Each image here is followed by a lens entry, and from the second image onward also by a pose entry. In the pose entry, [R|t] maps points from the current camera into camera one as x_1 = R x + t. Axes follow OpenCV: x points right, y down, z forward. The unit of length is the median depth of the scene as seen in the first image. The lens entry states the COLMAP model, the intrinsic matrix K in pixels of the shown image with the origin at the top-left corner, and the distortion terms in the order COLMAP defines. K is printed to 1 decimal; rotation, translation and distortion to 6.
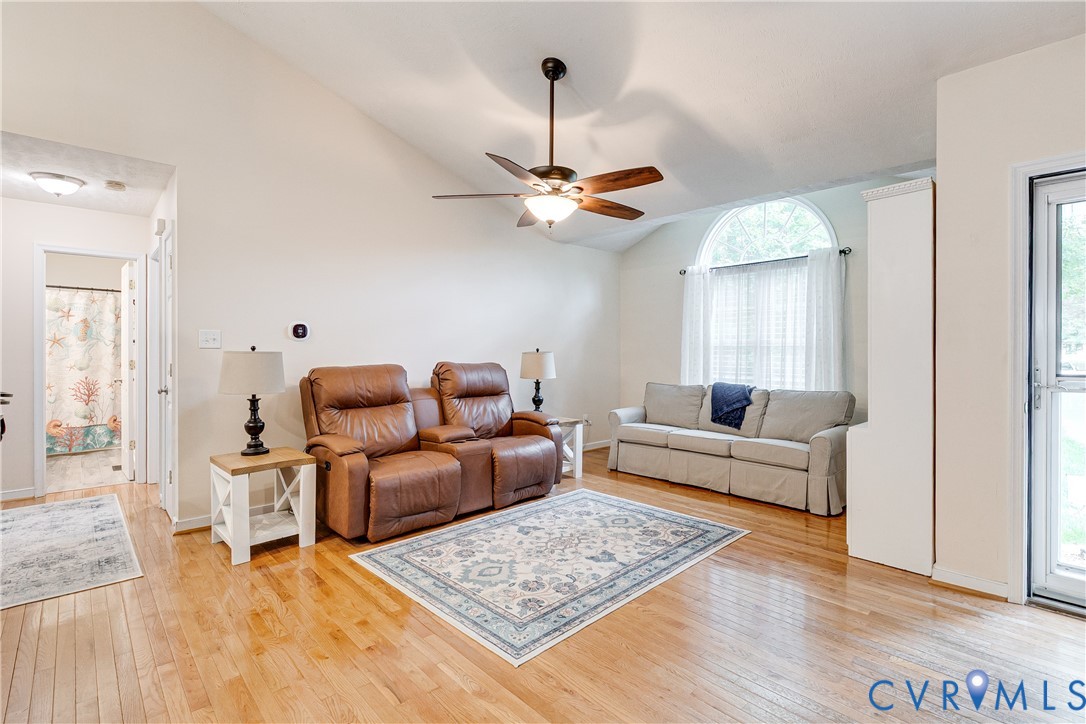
lens RADIAL K [[497.7, 0, 542.6], [0, 497.7, 350.4], [0, 0, 1]] dist [0.000512, 0.000052]
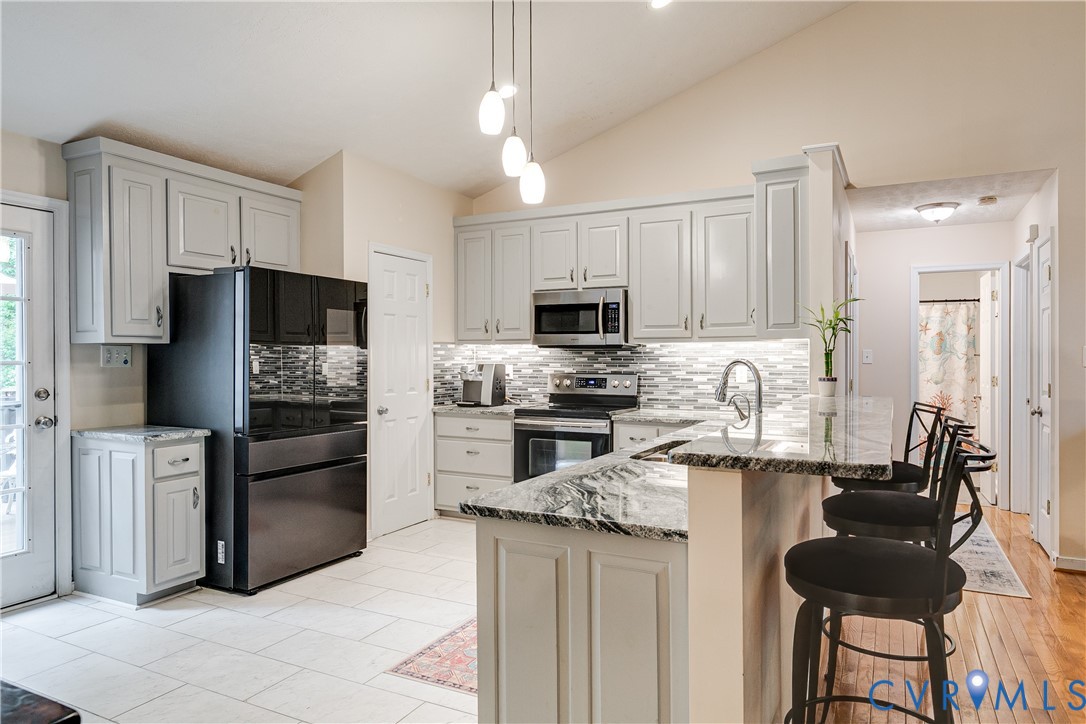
lens RADIAL K [[670.0, 0, 543.0], [0, 670.0, 362.0], [0, 0, 1]] dist [-0.000676, -0.000518]
pose [[0.334772, 0.004153, -0.942290, 0.094674], [0.004180, 0.999974, 0.005893, -0.022320], [0.942290, -0.005912, 0.334746, -0.267297]]
